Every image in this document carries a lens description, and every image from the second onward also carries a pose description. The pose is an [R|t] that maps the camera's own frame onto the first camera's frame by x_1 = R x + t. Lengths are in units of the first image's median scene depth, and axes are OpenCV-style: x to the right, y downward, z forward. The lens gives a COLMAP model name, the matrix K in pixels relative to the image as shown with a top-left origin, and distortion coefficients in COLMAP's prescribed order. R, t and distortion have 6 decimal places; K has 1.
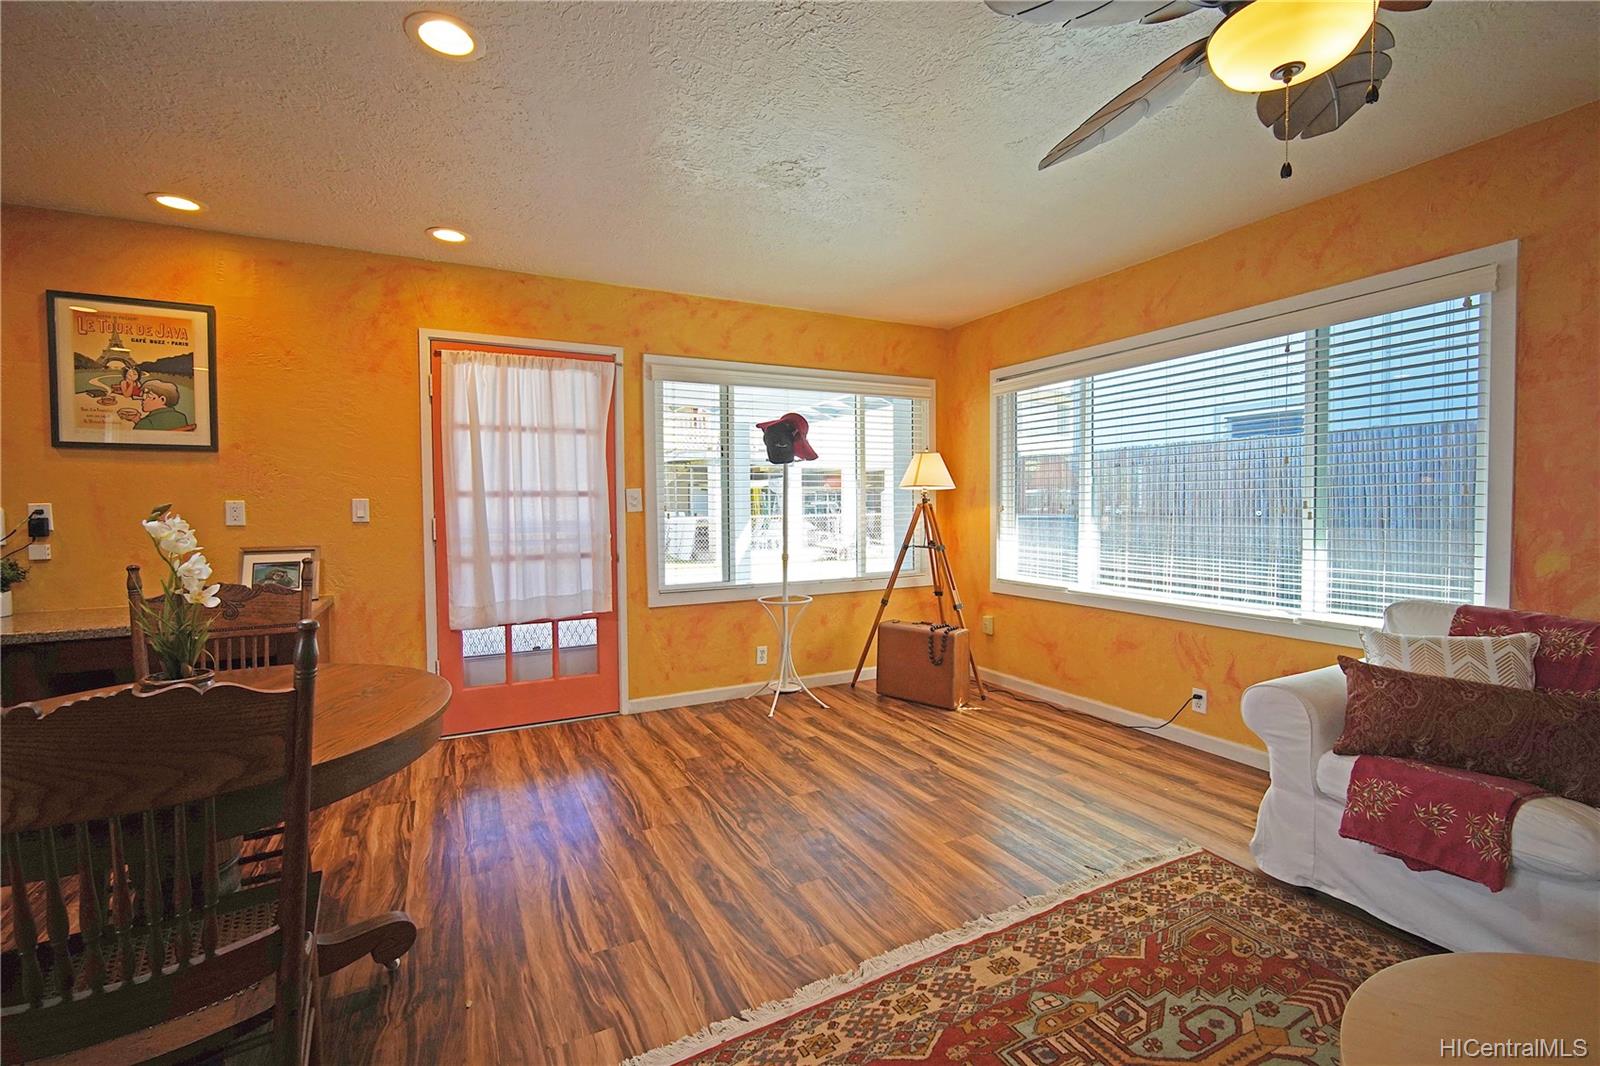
lens RADIAL K [[693.6, 0, 799.2], [0, 693.6, 525.3], [0, 0, 1]] dist [-0.015390, 0.005794]
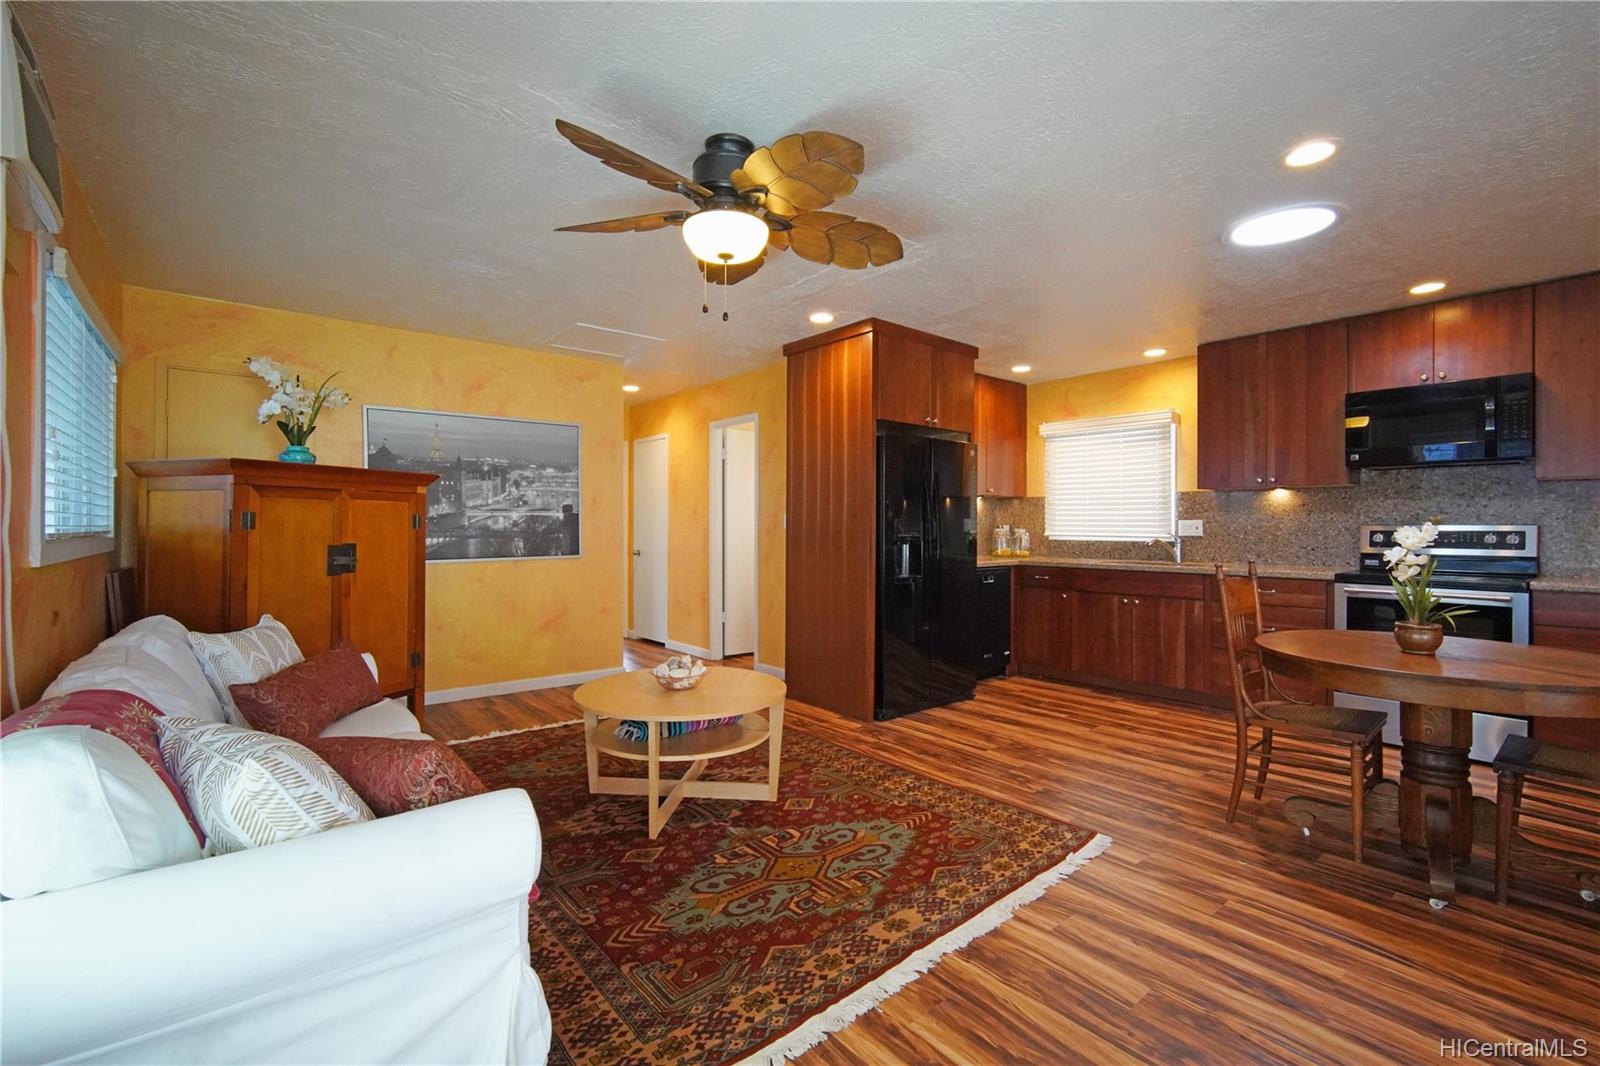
lens RADIAL K [[693.6, 0, 799.2], [0, 693.6, 525.3], [0, 0, 1]] dist [-0.015390, 0.005794]
pose [[-0.975888, 0.005841, -0.218192, 0.350349], [-0.000706, 0.999552, 0.029917, -0.027580], [0.218269, 0.029350, -0.975447, 1.033049]]
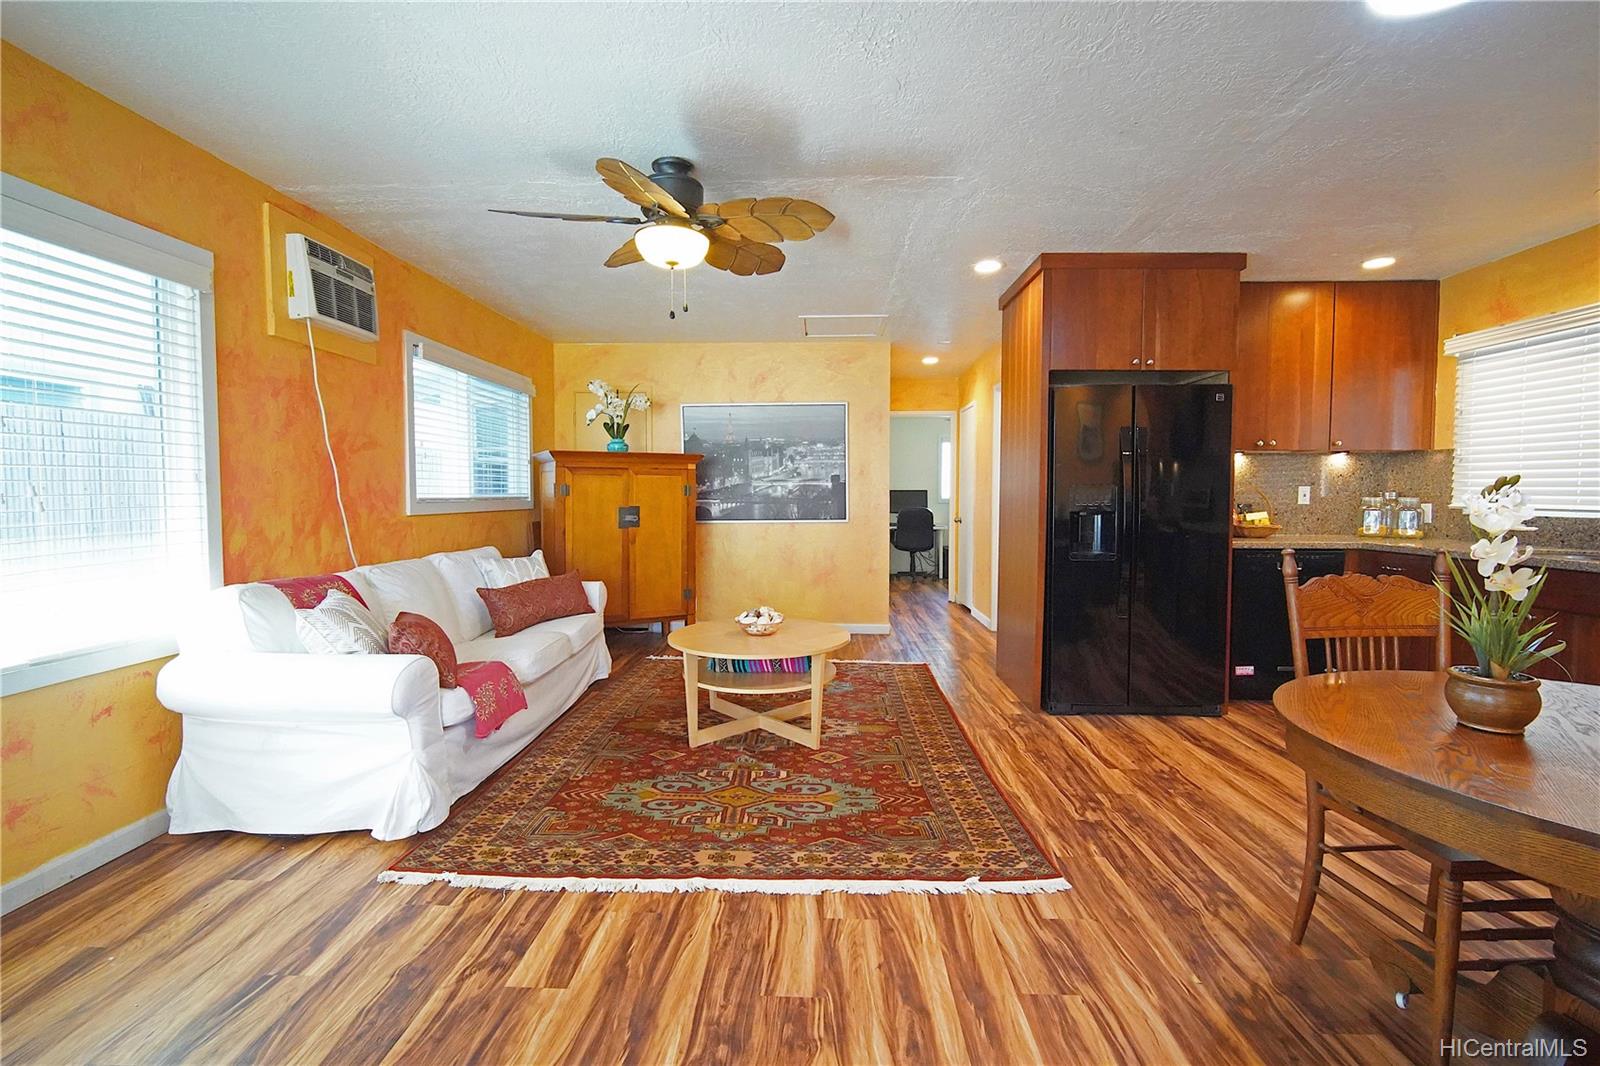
lens RADIAL K [[693.6, 0, 799.2], [0, 693.6, 525.3], [0, 0, 1]] dist [-0.015390, 0.005794]
pose [[-0.874635, -0.014843, 0.484555, -0.212391], [0.020646, 0.997484, 0.067823, -0.021419], [-0.484342, 0.069324, -0.872128, 0.995005]]
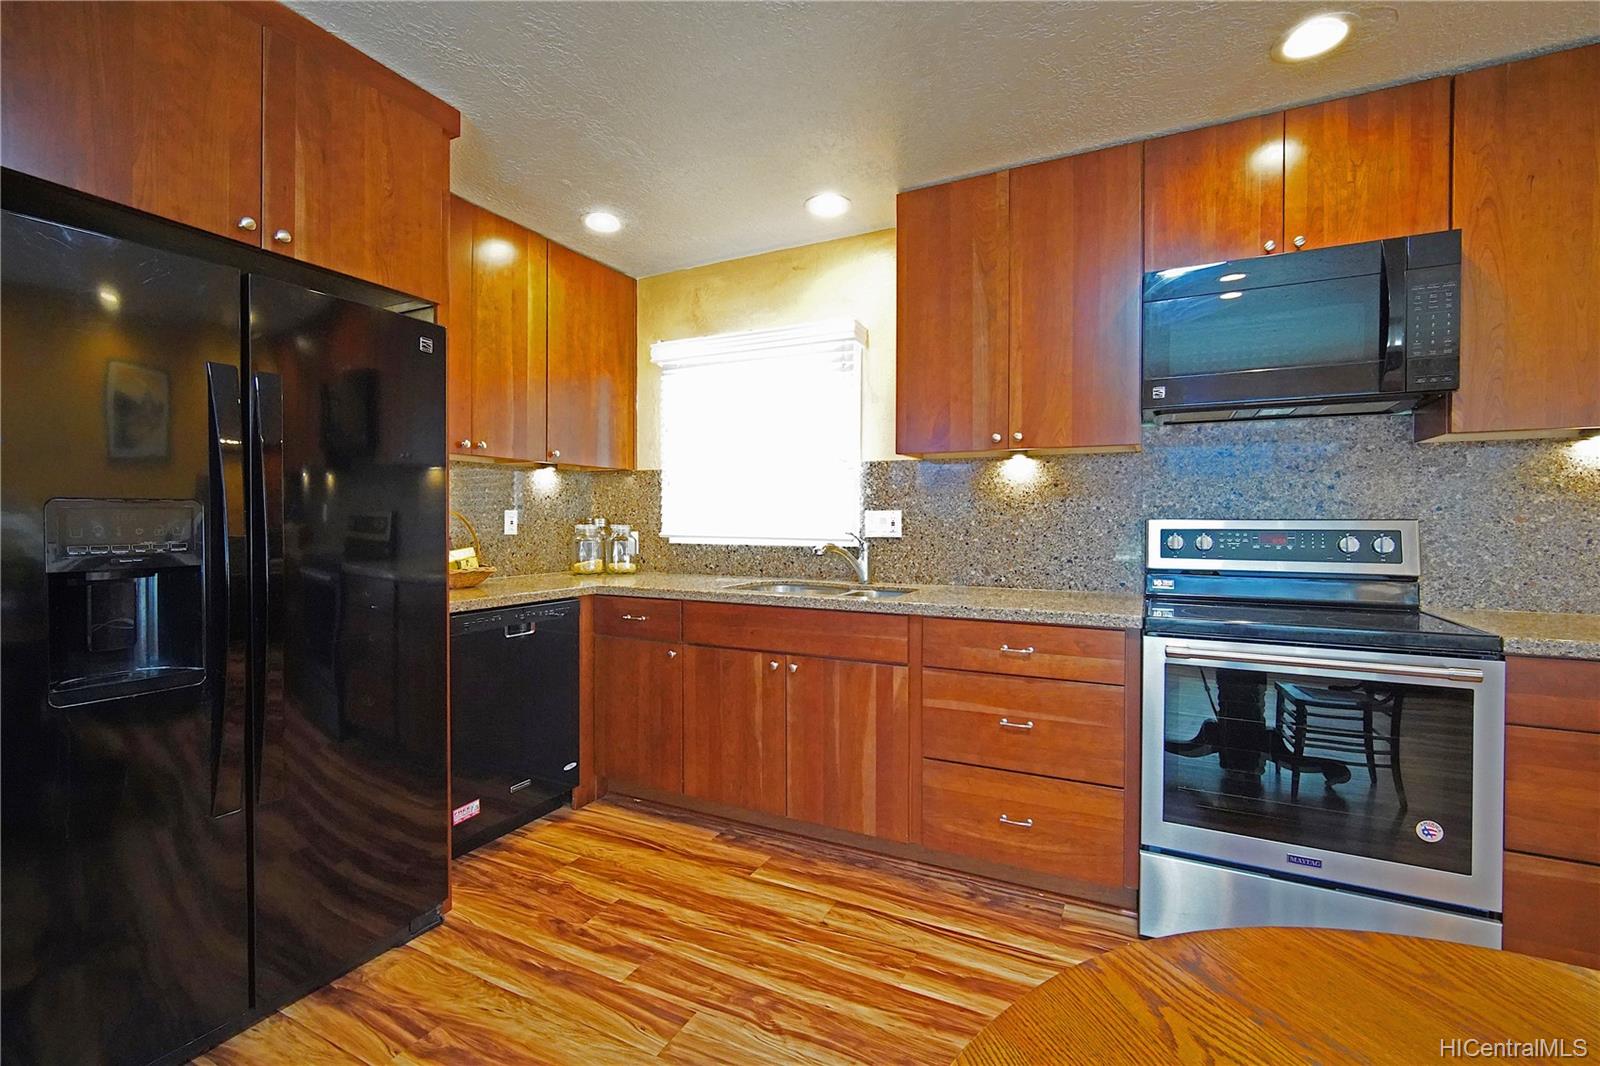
lens RADIAL K [[693.6, 0, 799.2], [0, 693.6, 525.3], [0, 0, 1]] dist [-0.015390, 0.005794]
pose [[-0.808052, 0.011155, -0.589006, -0.174369], [-0.013453, 0.999211, 0.037380, -0.007973], [0.588958, 0.038128, -0.807264, 0.434432]]
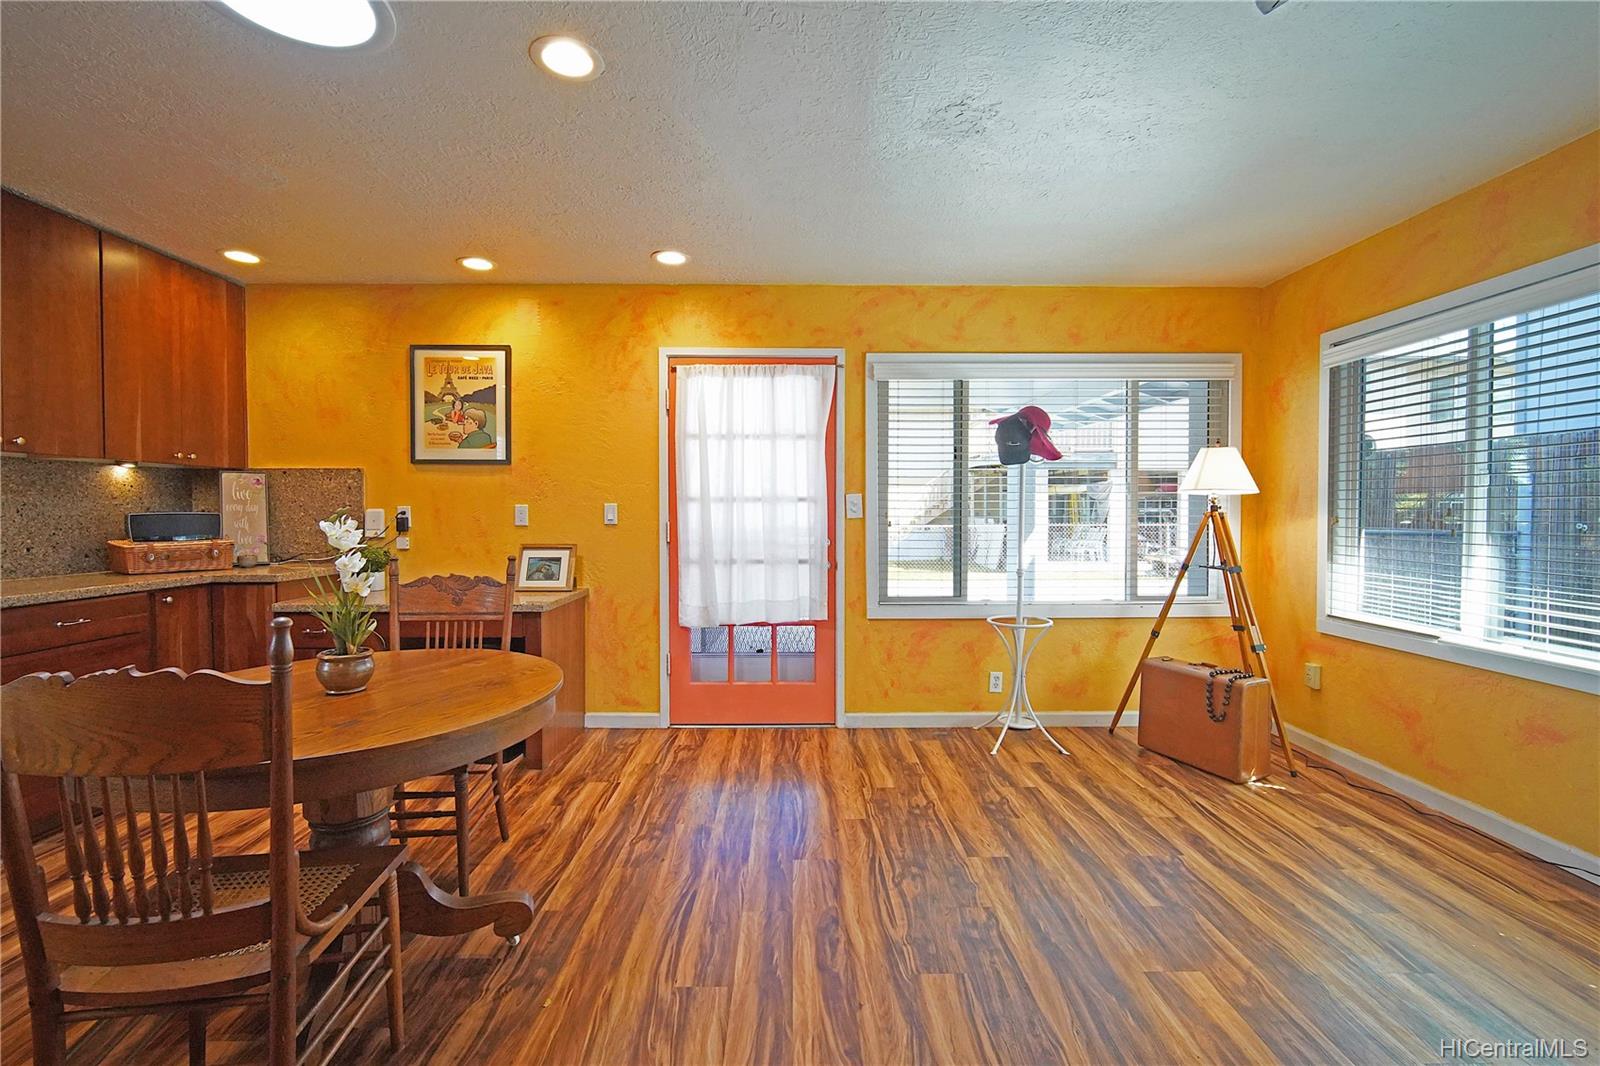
lens RADIAL K [[693.6, 0, 799.2], [0, 693.6, 525.3], [0, 0, 1]] dist [-0.015390, 0.005794]
pose [[0.895505, 0.016959, -0.444729, 0.136606], [-0.020532, 0.999784, -0.003218, -0.005485], [0.444579, 0.012013, 0.895659, 0.117235]]
